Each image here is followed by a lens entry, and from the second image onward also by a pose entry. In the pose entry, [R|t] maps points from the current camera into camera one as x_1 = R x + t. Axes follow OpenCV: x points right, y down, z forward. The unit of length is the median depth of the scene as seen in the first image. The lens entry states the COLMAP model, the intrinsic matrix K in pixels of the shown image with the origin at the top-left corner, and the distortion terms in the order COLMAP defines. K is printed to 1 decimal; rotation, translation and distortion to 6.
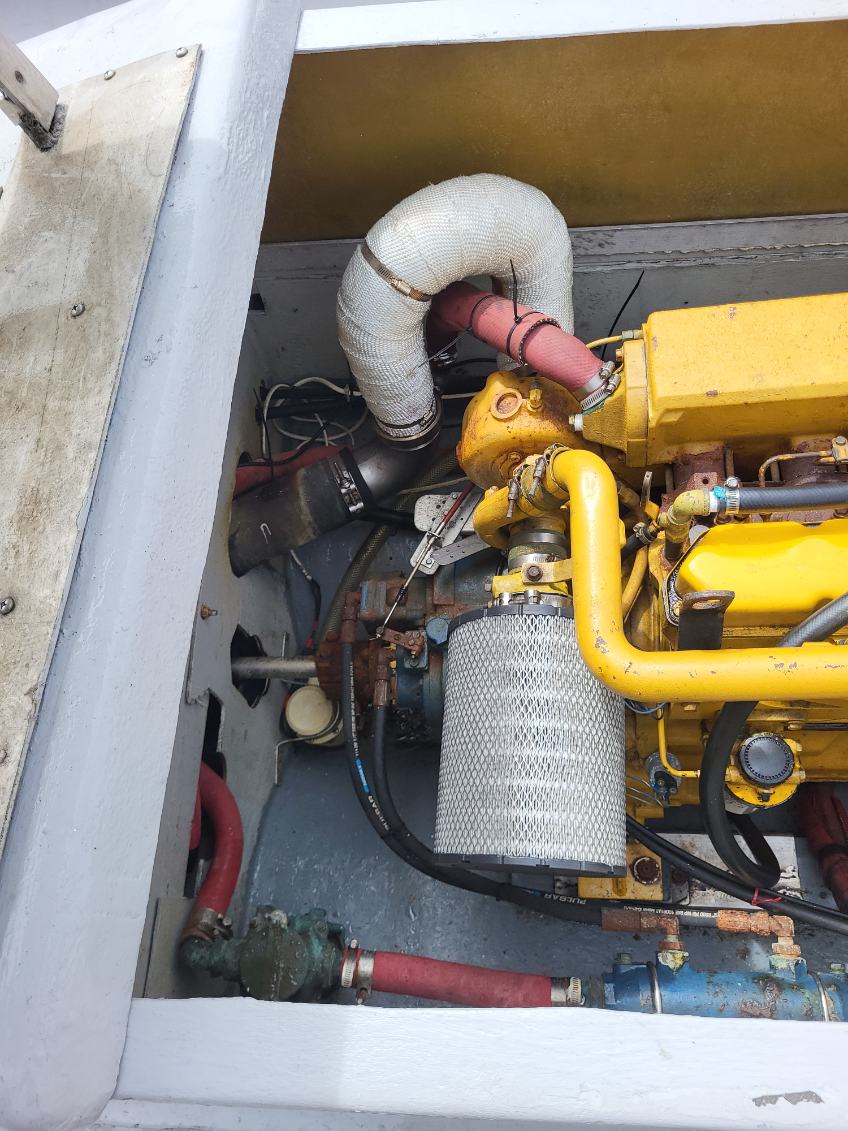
lens RADIAL K [[907.4, 0, 424.0], [0, 907.4, 565.5], [0, 0, 1]] dist [0.010024, -0.003937]
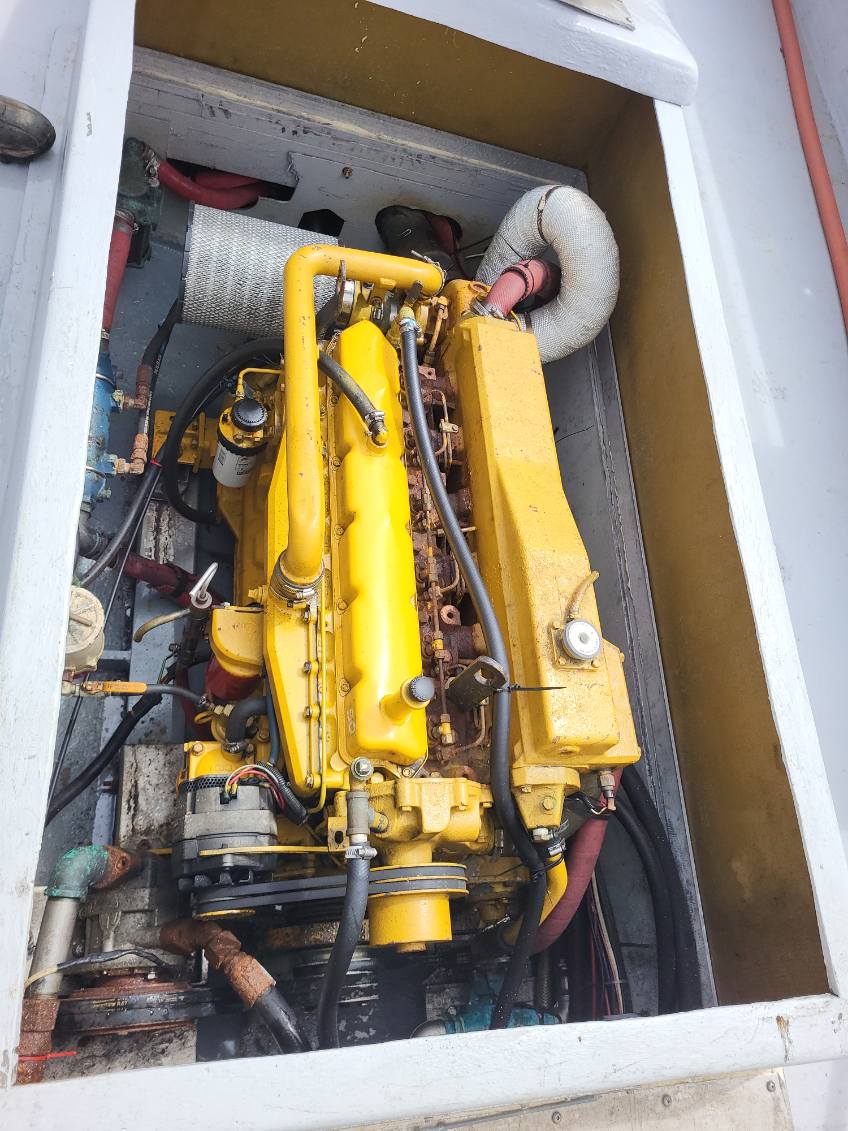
lens RADIAL K [[907.4, 0, 424.0], [0, 907.4, 565.5], [0, 0, 1]] dist [0.010024, -0.003937]
pose [[0.045109, 0.959460, -0.278211, 1.054972], [-0.998411, 0.052712, 0.019906, -0.098168], [0.033764, 0.276871, 0.960314, -0.386700]]
